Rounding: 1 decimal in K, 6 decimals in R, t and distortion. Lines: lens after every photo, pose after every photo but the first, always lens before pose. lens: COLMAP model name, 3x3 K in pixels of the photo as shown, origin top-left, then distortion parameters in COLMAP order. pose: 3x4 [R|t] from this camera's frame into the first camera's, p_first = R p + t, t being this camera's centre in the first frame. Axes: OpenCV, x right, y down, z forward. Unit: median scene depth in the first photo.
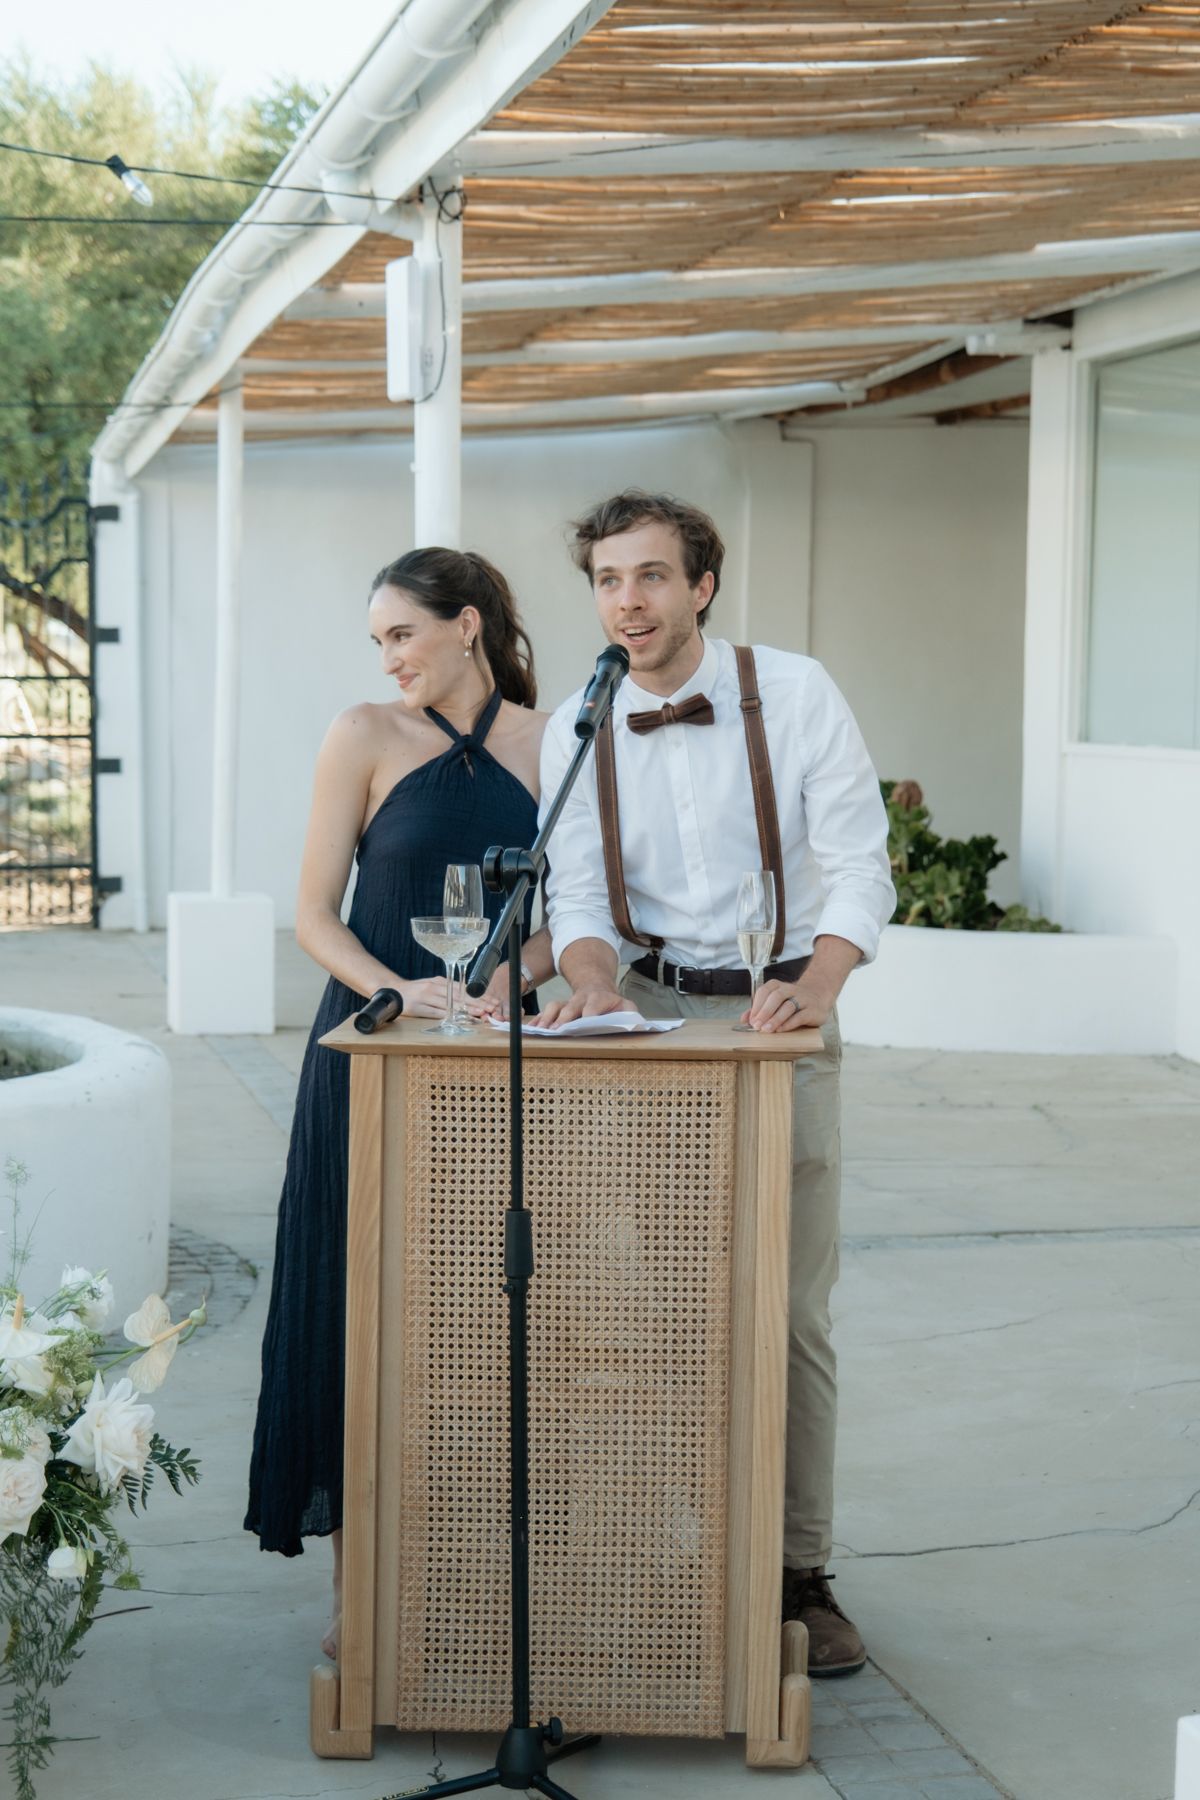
lens RADIAL K [[2765.5, 0, 605.7], [0, 2765.5, 941.5], [0, 0, 1]] dist [0.063828, -0.414848]
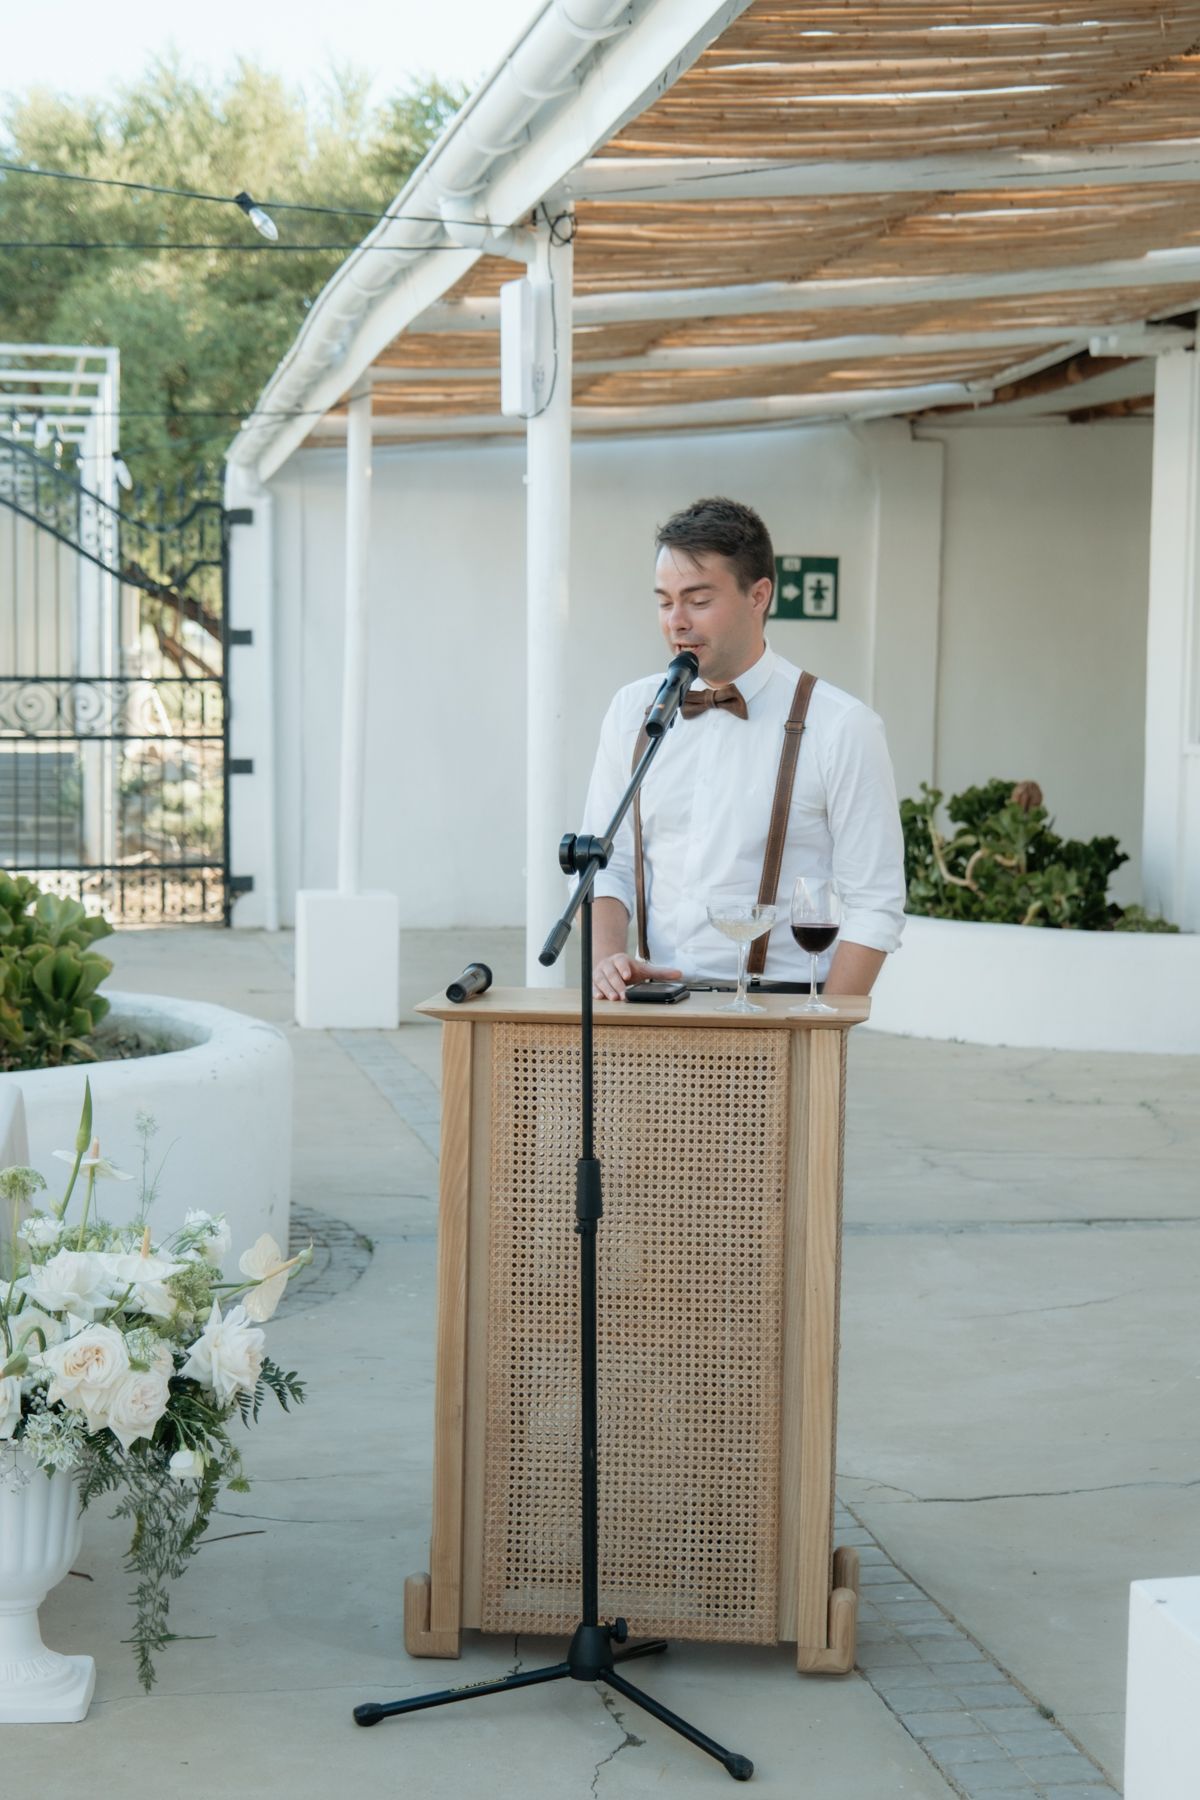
lens RADIAL K [[3115.9, 0, 594.1], [0, 3115.9, 959.5], [0, 0, 1]] dist [0.102567, -0.731234]
pose [[0.997569, 0.005575, -0.069457, 0.040186], [-0.005849, 0.999976, -0.003742, 0.014820], [0.069434, 0.004139, 0.997578, -0.178326]]
